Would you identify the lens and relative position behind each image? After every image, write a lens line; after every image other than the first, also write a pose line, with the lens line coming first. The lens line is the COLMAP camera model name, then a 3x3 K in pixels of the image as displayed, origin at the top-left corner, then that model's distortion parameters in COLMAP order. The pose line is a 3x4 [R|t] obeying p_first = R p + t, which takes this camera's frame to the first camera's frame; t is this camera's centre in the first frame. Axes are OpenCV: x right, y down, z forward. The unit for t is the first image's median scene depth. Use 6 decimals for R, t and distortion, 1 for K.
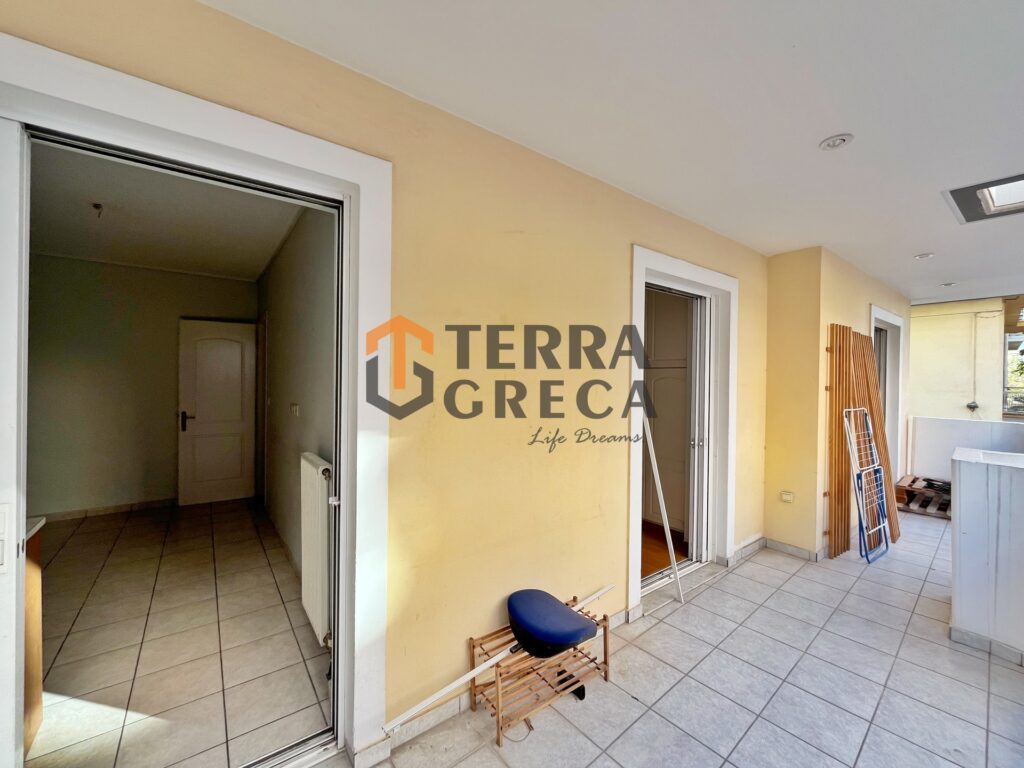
lens RADIAL K [[408.4, 0, 512.2], [0, 408.4, 377.4], [0, 0, 1]] dist [0.001885, 0.000377]
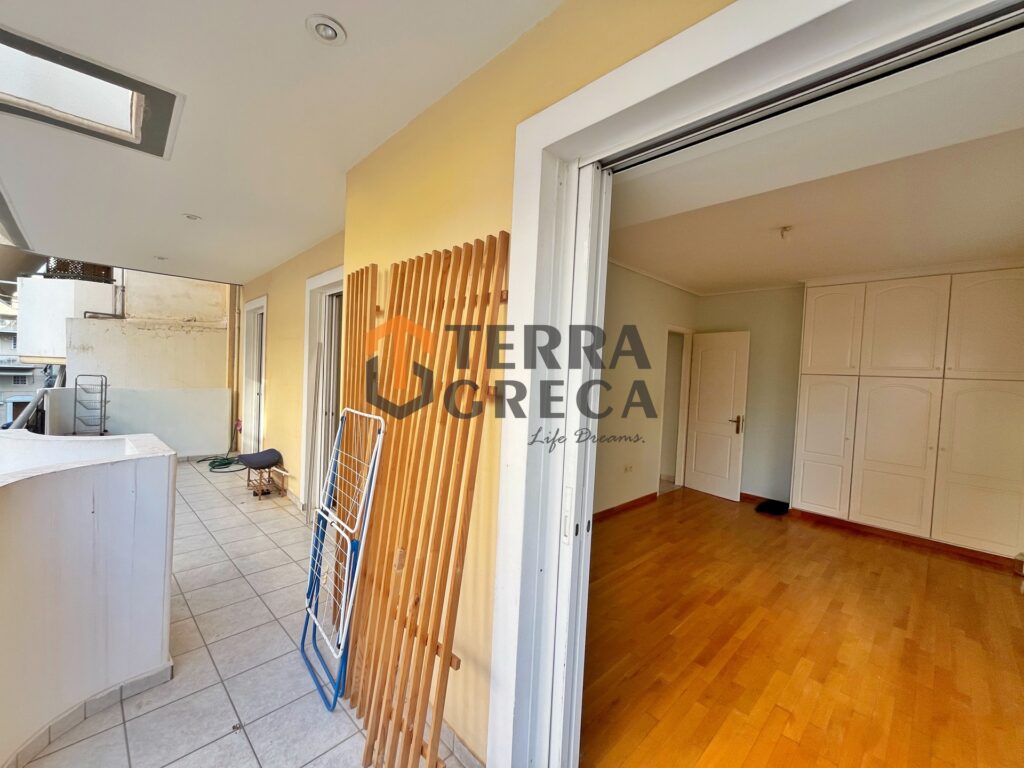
lens RADIAL K [[414.9, 0, 506.3], [0, 414.9, 385.0], [0, 0, 1]] dist [-0.001625, -0.000229]
pose [[0.112349, 0.023110, -0.993400, 1.933590], [-0.046937, 0.998737, 0.017925, 0.042736], [0.992560, 0.044613, 0.113292, 1.556332]]
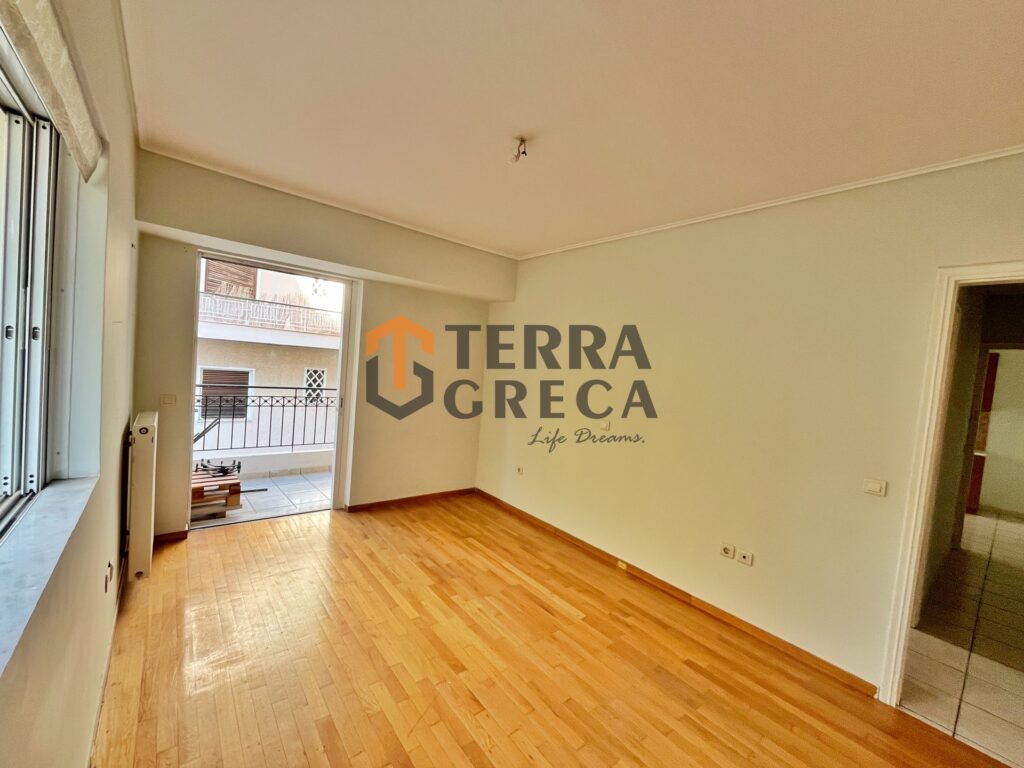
lens RADIAL K [[414.9, 0, 506.3], [0, 414.9, 385.0], [0, 0, 1]] dist [-0.001625, -0.000229]
pose [[-0.994615, -0.097040, -0.036387, 0.909778], [-0.098913, 0.993641, 0.053798, 0.003960], [0.030935, 0.057108, -0.997889, 3.176470]]
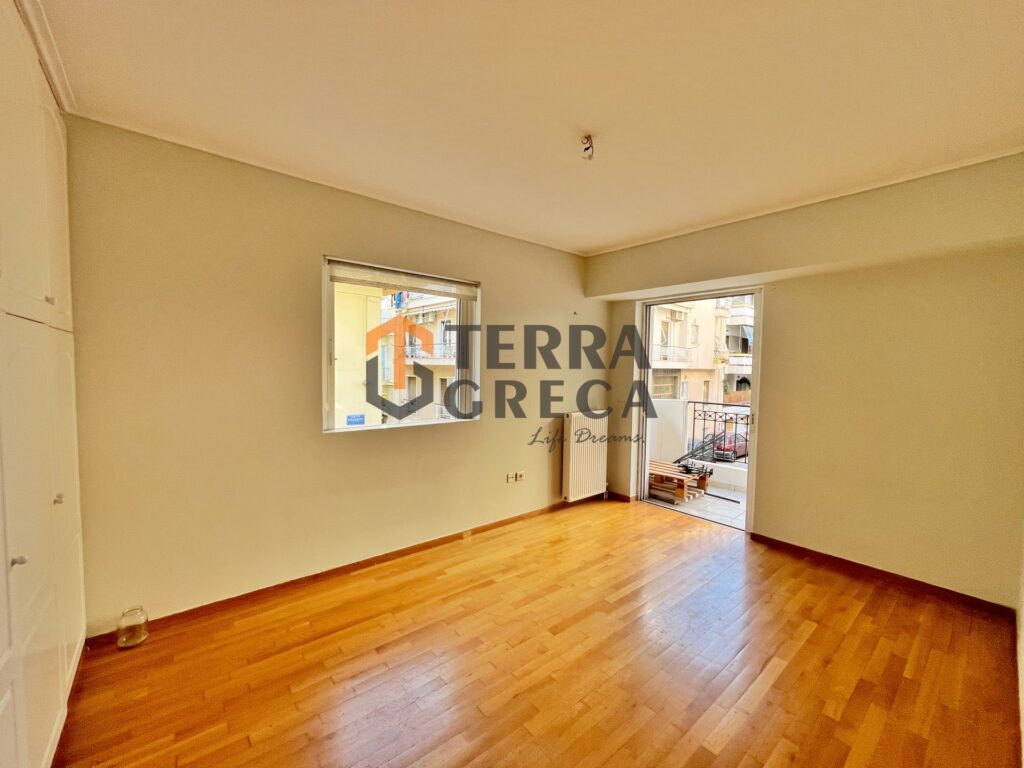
lens RADIAL K [[414.9, 0, 506.3], [0, 414.9, 385.0], [0, 0, 1]] dist [-0.001625, -0.000229]
pose [[-0.042075, -0.062547, 0.997155, 0.110889], [-0.013414, 0.997984, 0.062033, 0.014862], [-0.999024, -0.010766, -0.042829, 2.590107]]
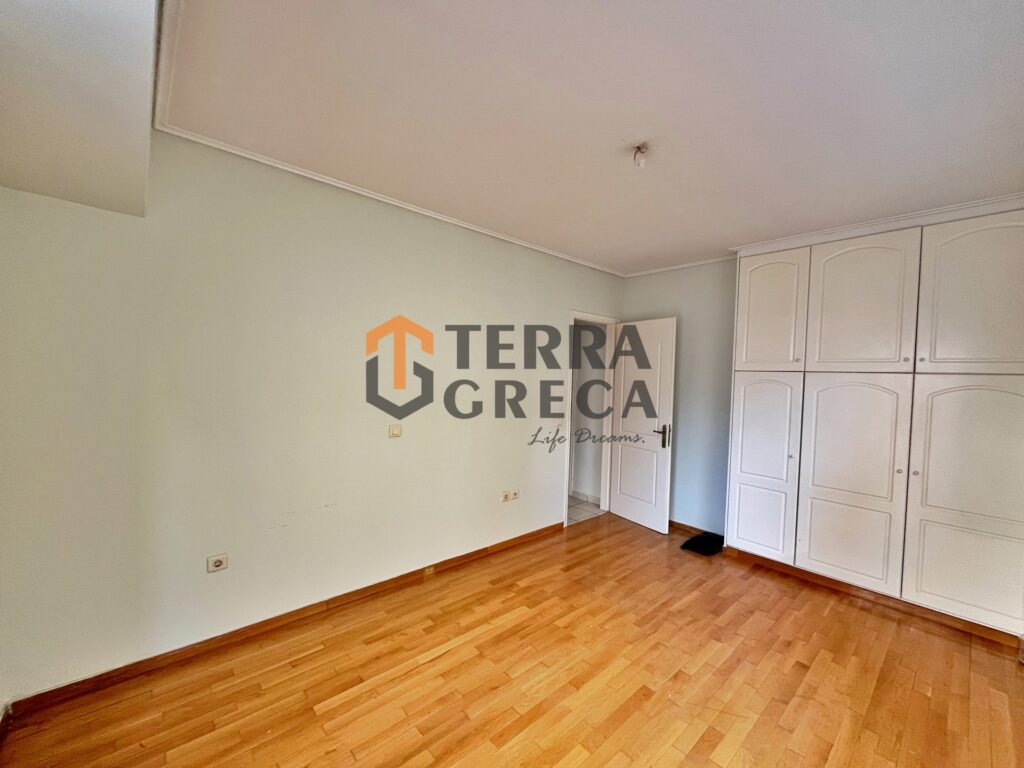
lens RADIAL K [[414.9, 0, 506.3], [0, 414.9, 385.0], [0, 0, 1]] dist [-0.001625, -0.000229]
pose [[0.082081, 0.014812, -0.996516, 1.618360], [-0.032593, 0.999395, 0.012170, 0.023918], [0.996093, 0.031481, 0.082514, 2.126592]]
